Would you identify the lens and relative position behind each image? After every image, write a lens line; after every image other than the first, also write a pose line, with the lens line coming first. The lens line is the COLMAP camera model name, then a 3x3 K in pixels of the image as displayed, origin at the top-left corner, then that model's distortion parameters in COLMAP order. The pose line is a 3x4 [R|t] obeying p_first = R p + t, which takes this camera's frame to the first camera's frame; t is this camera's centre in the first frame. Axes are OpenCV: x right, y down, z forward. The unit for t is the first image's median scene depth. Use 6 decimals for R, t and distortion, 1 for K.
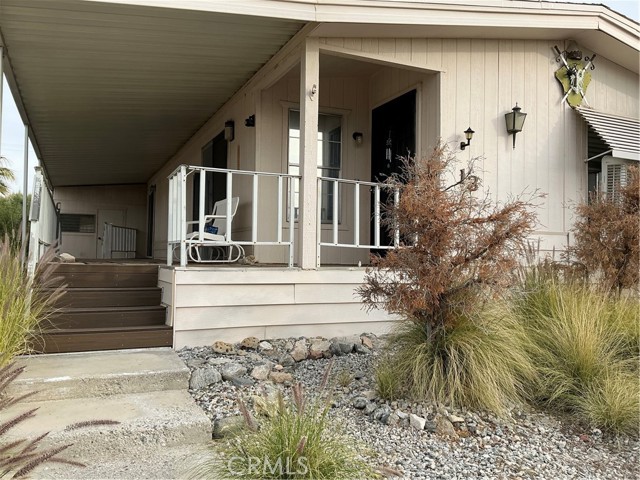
lens RADIAL K [[515.7, 0, 320.0], [0, 515.7, 240.0], [0, 0, 1]] dist [-0.000666, -0.007769]
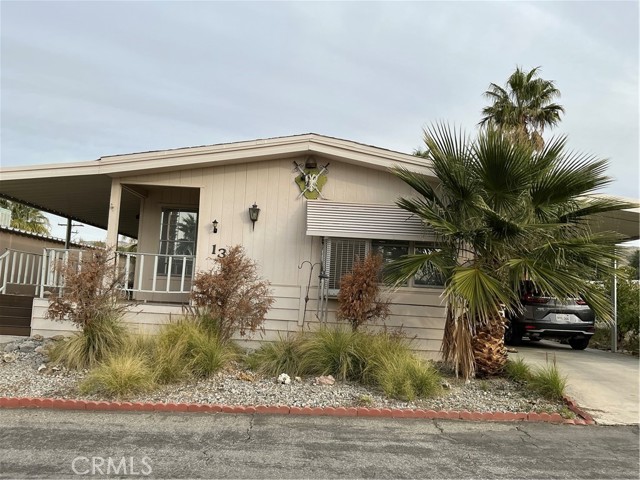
lens RADIAL K [[515.7, 0, 320.0], [0, 515.7, 240.0], [0, 0, 1]] dist [-0.000666, -0.007769]
pose [[0.924014, -0.013842, -0.382109, 1.156725], [-0.022316, 0.995689, -0.090033, -0.014354], [0.381708, 0.091719, 0.919721, -0.355304]]
